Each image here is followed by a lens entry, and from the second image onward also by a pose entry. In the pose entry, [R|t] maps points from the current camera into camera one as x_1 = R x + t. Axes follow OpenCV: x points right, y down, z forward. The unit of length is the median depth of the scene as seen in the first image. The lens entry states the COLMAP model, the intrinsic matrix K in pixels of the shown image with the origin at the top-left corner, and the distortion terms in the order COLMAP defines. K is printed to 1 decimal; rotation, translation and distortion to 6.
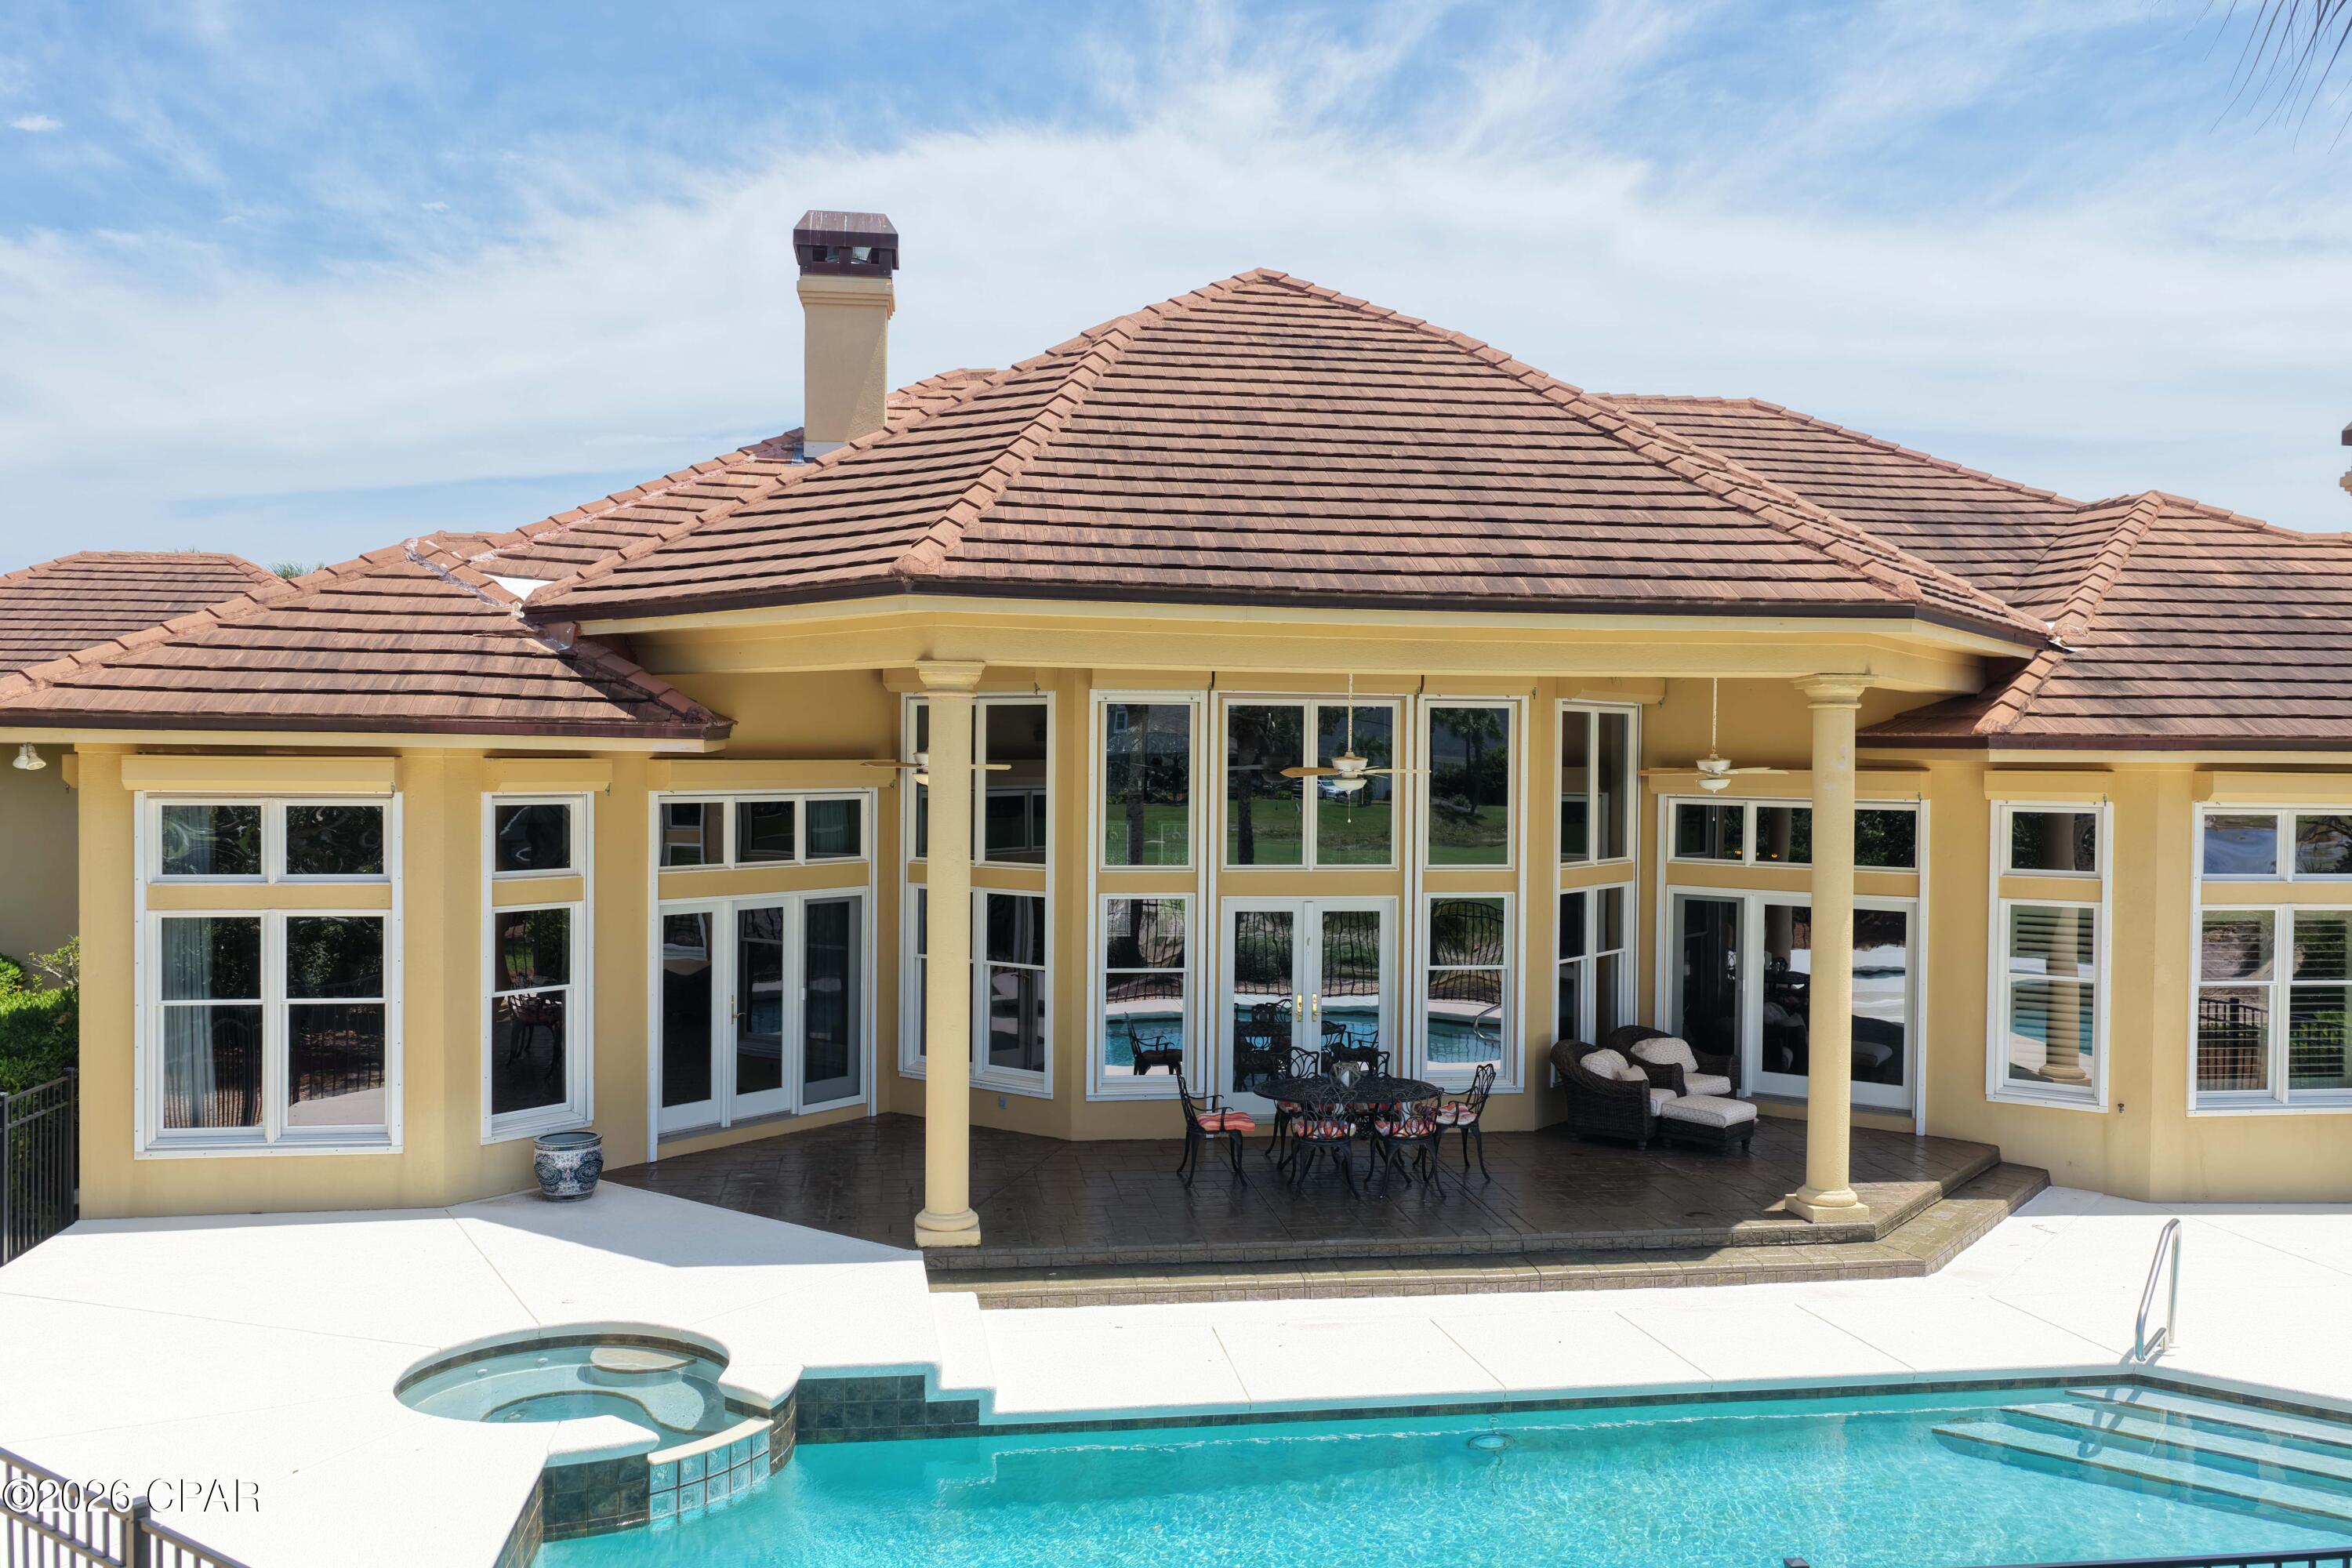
lens RADIAL K [[1960.5, 0, 1176.0], [0, 1960.5, 784.0], [0, 0, 1]] dist [-0.006174, 0.011061]
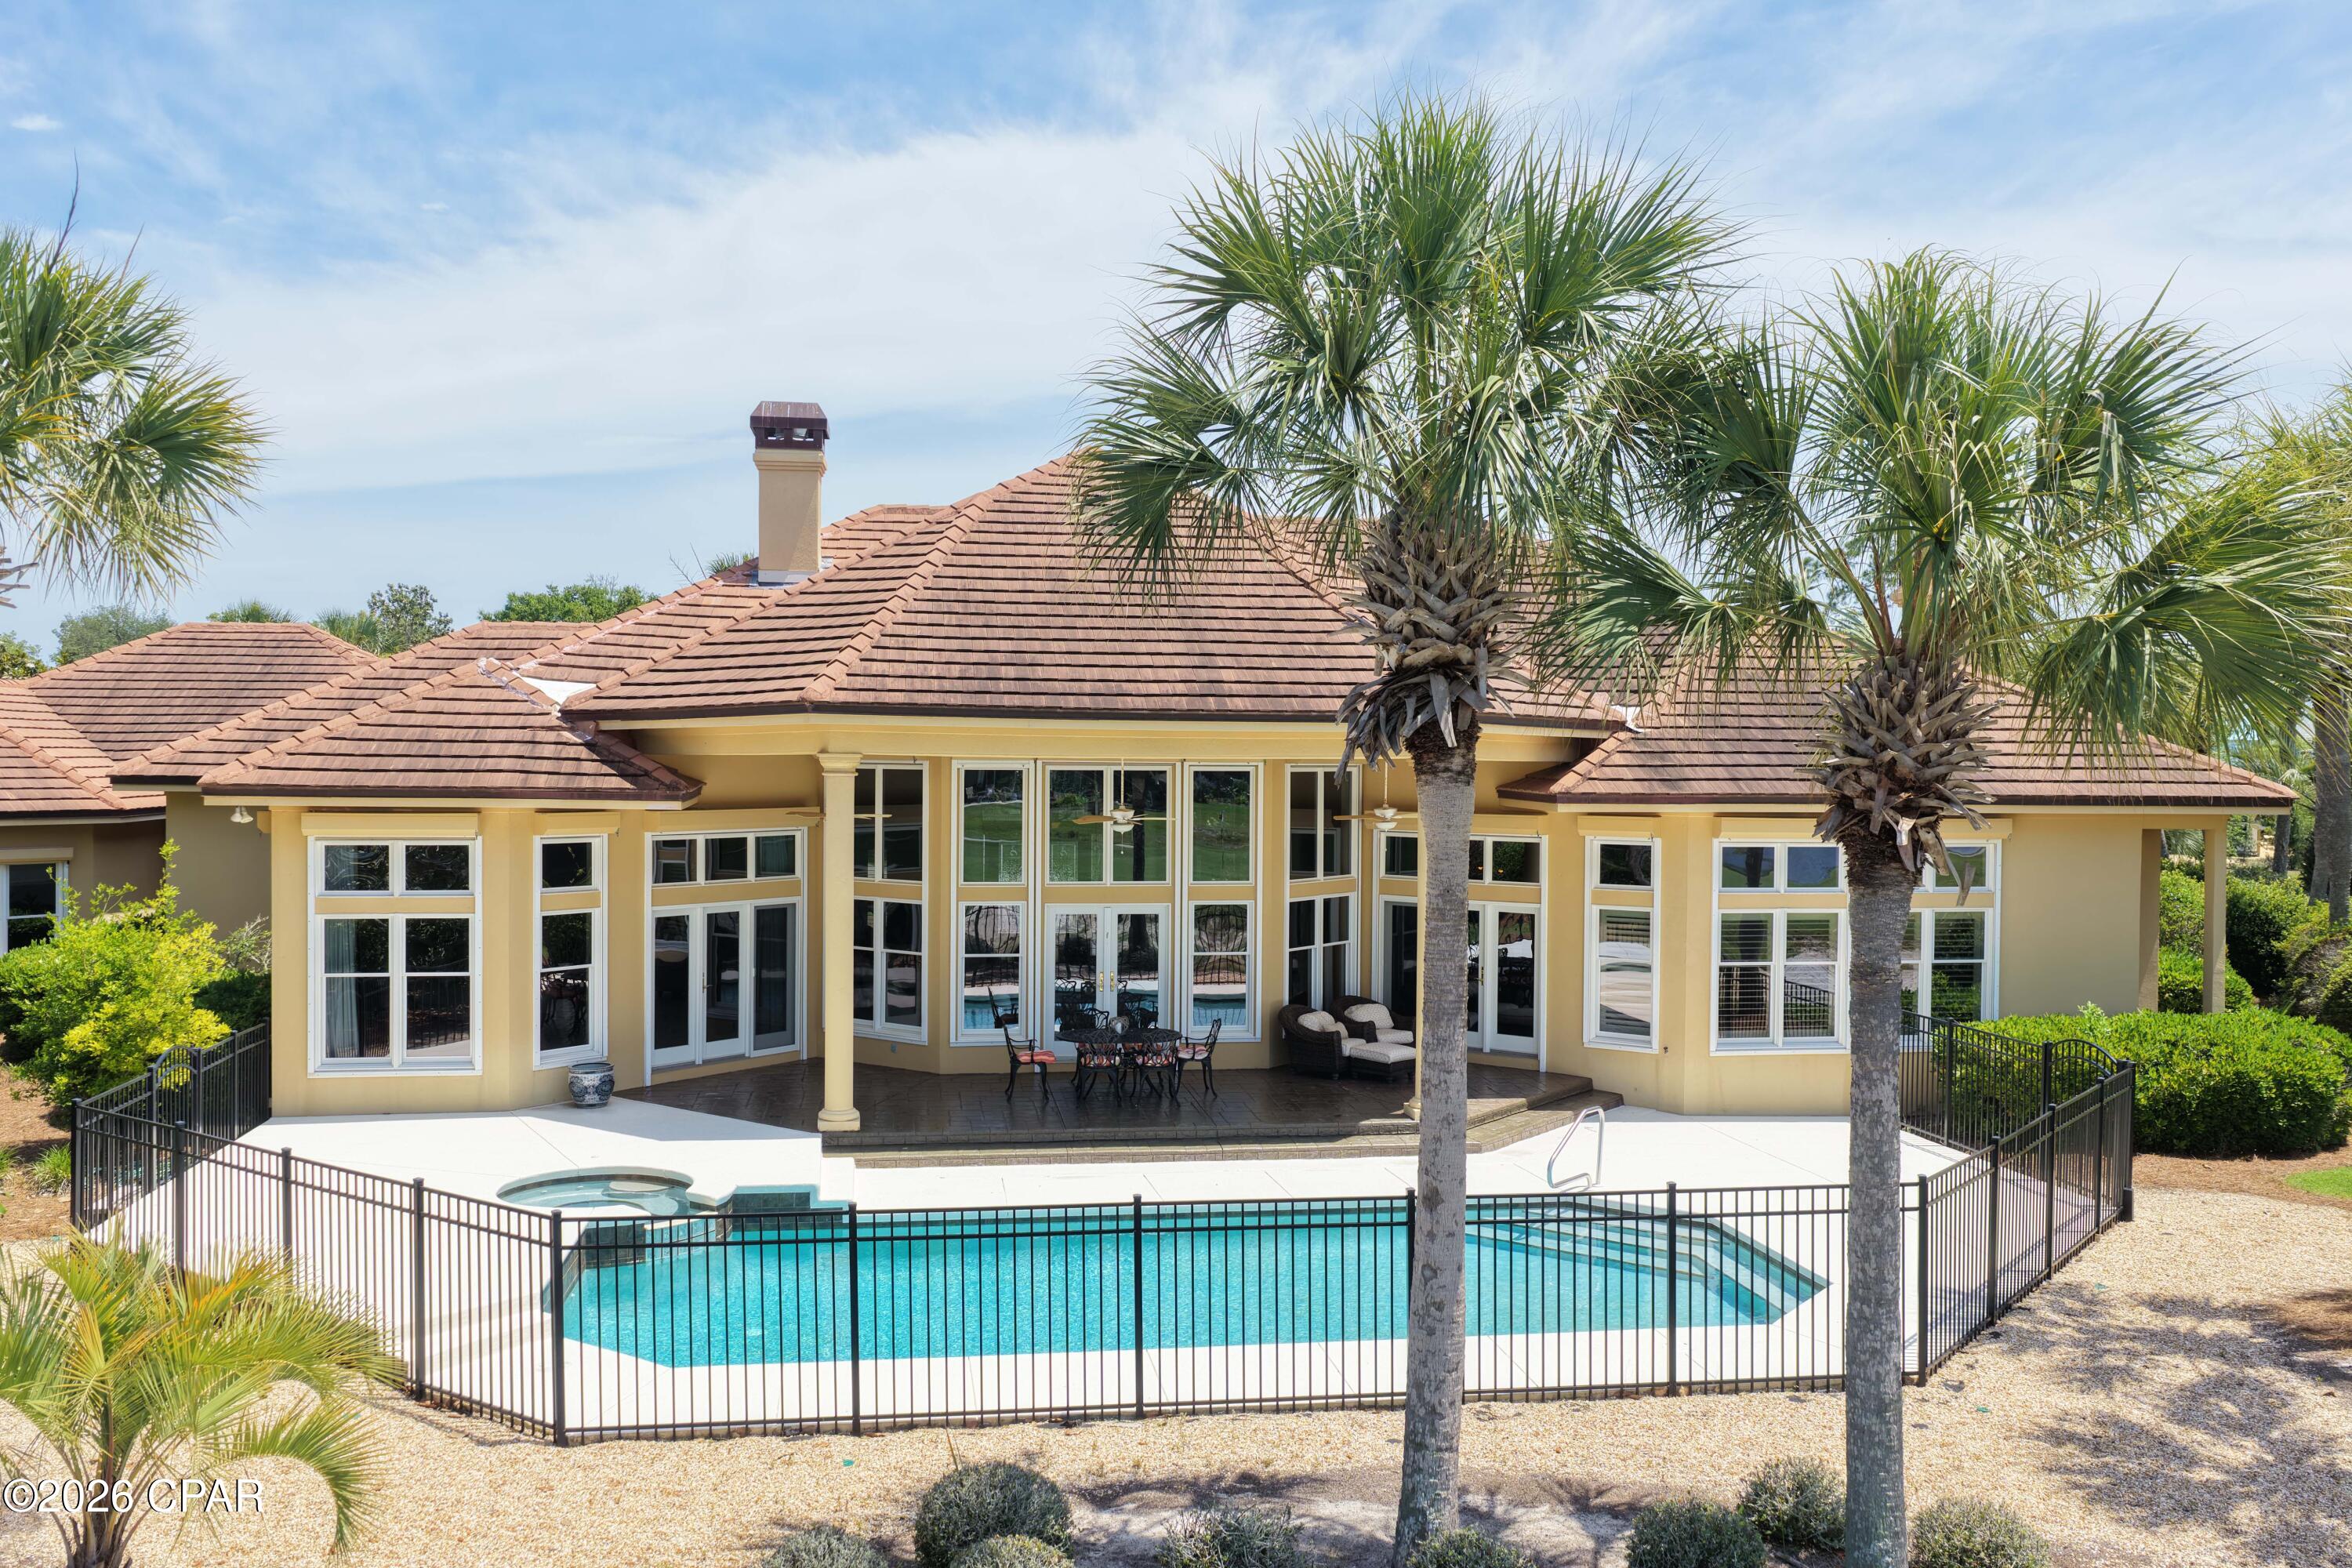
lens RADIAL K [[1960.5, 0, 1176.0], [0, 1960.5, 784.0], [0, 0, 1]] dist [-0.006174, 0.011061]
pose [[0.999999, -0.000755, 0.000681, 0.131989], [0.000755, 1.000000, -0.000306, -0.033191], [-0.000680, 0.000306, 1.000000, -0.483725]]
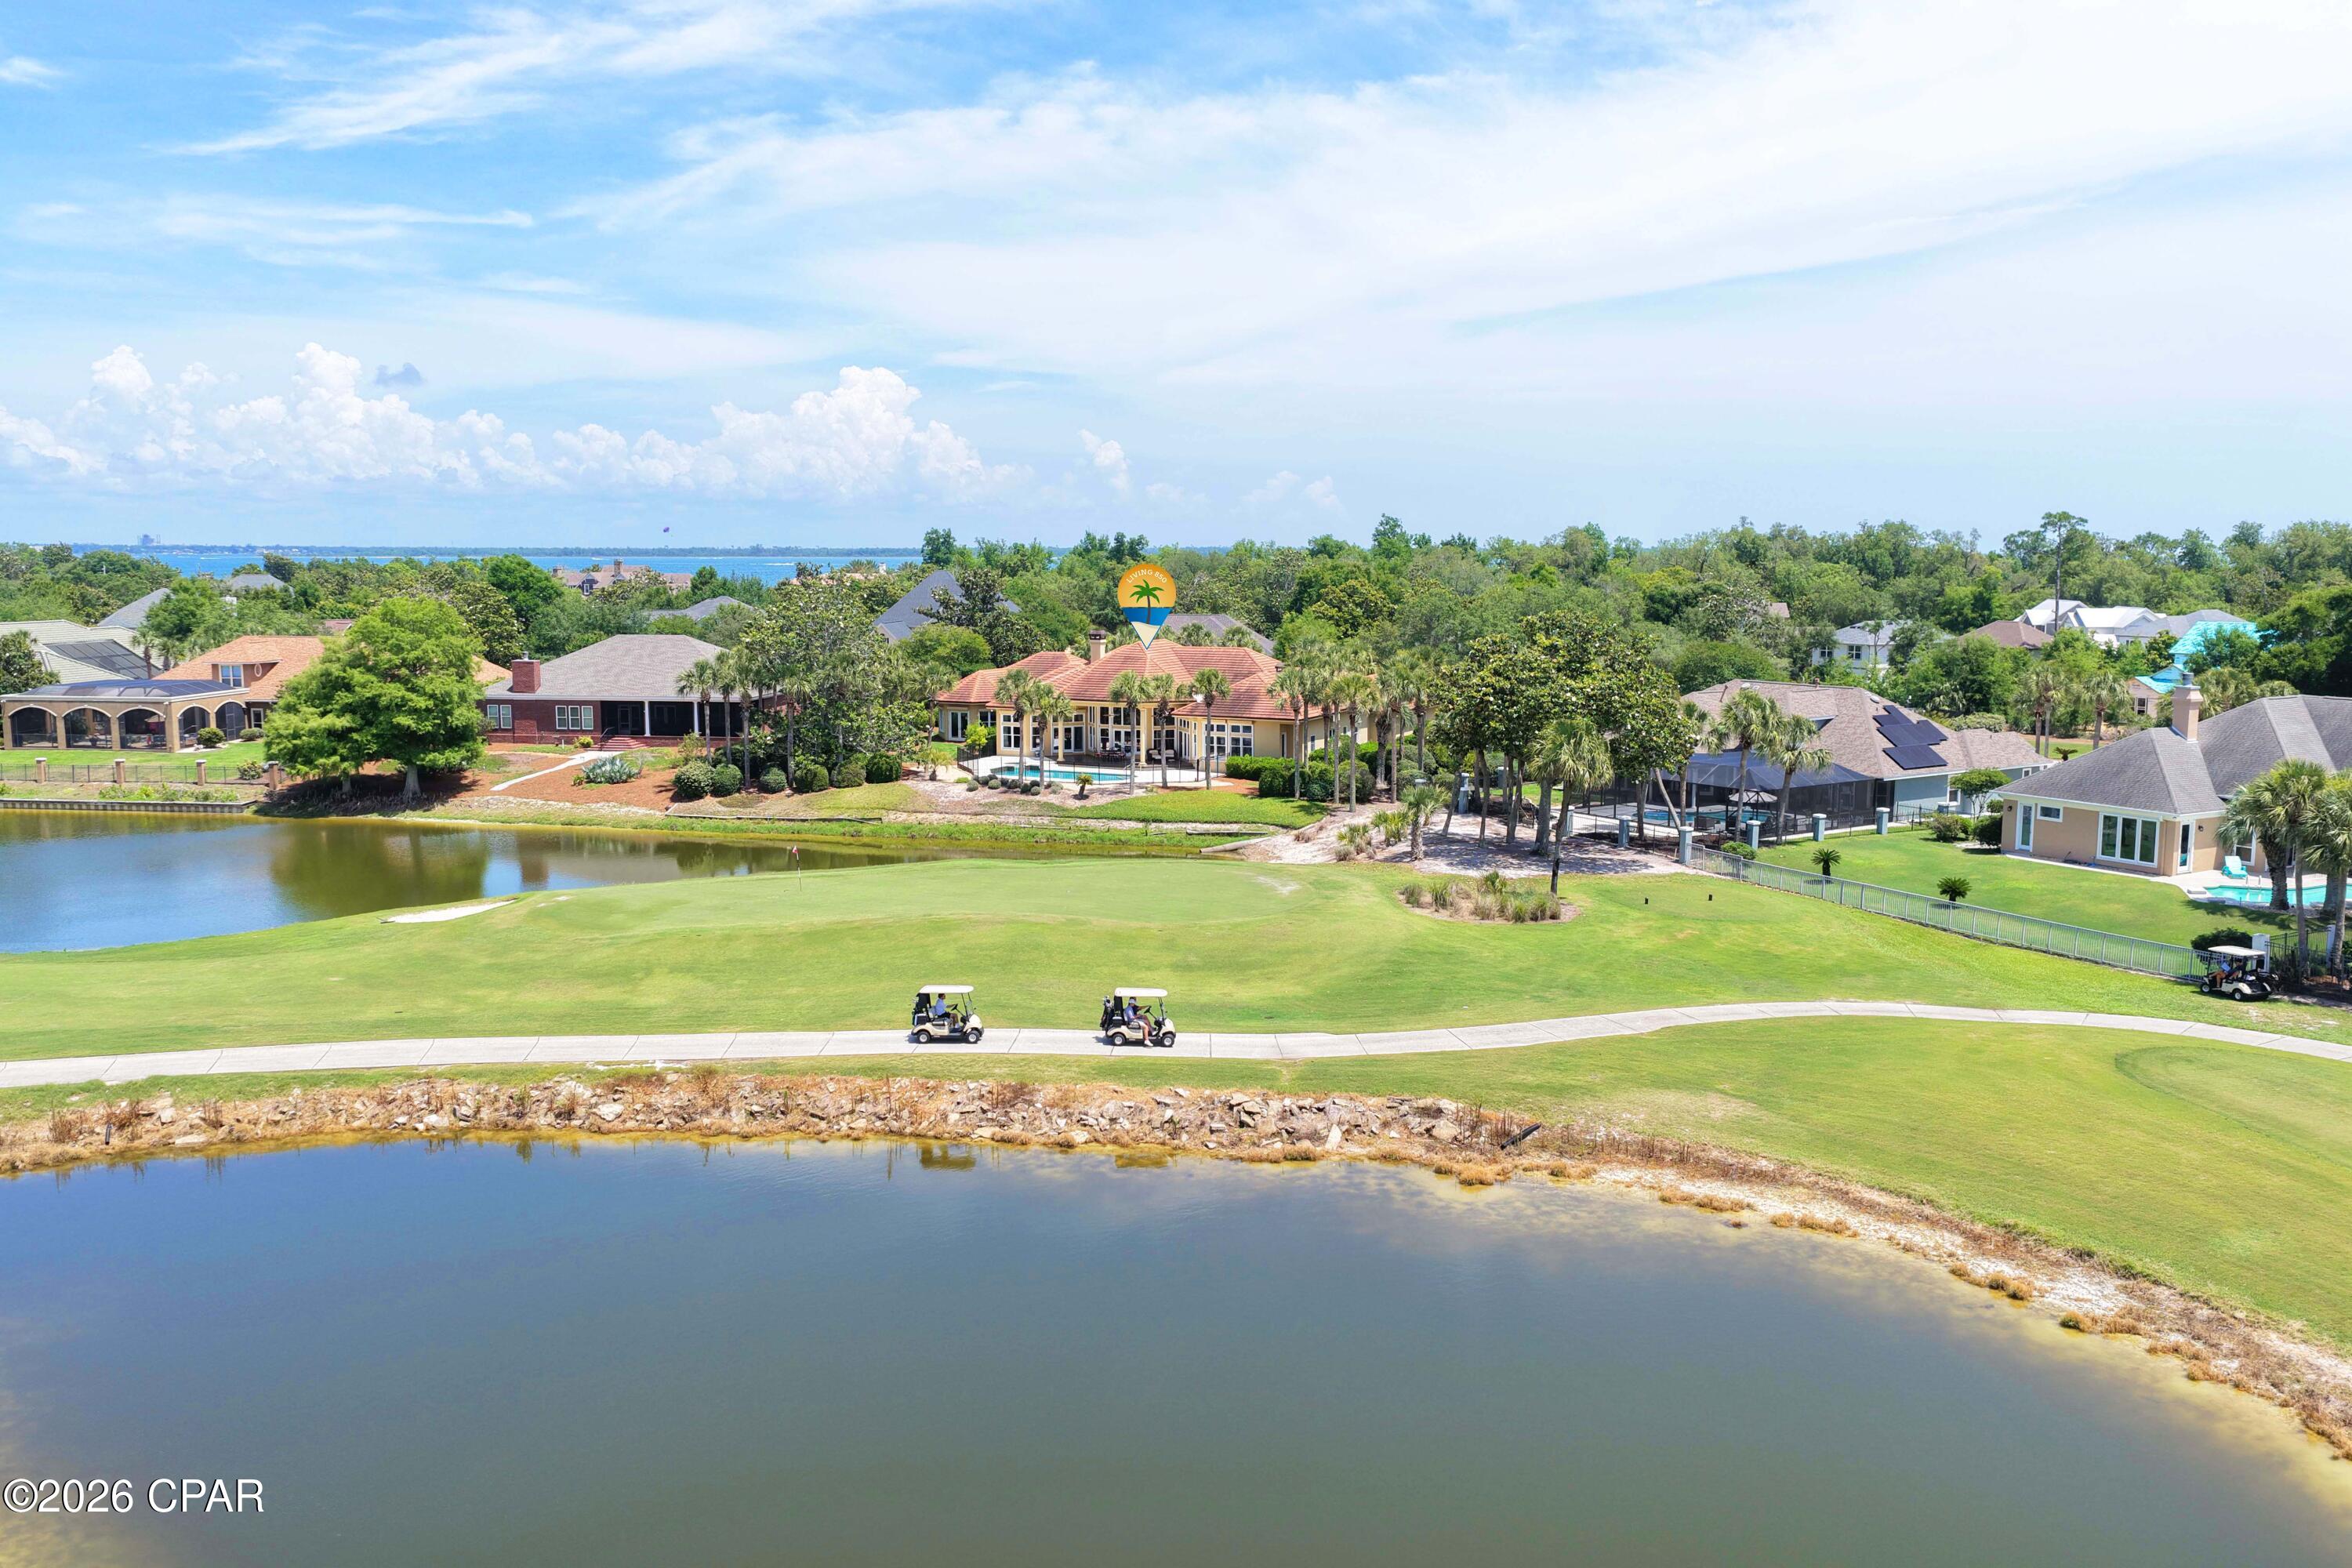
lens RADIAL K [[1960.5, 0, 1176.0], [0, 1960.5, 784.0], [0, 0, 1]] dist [-0.006174, 0.011061]
pose [[0.812183, 0.062781, -0.580015, 5.727006], [0.000223, 0.994159, 0.107921, -0.682289], [0.583402, -0.087781, 0.807426, -6.287852]]
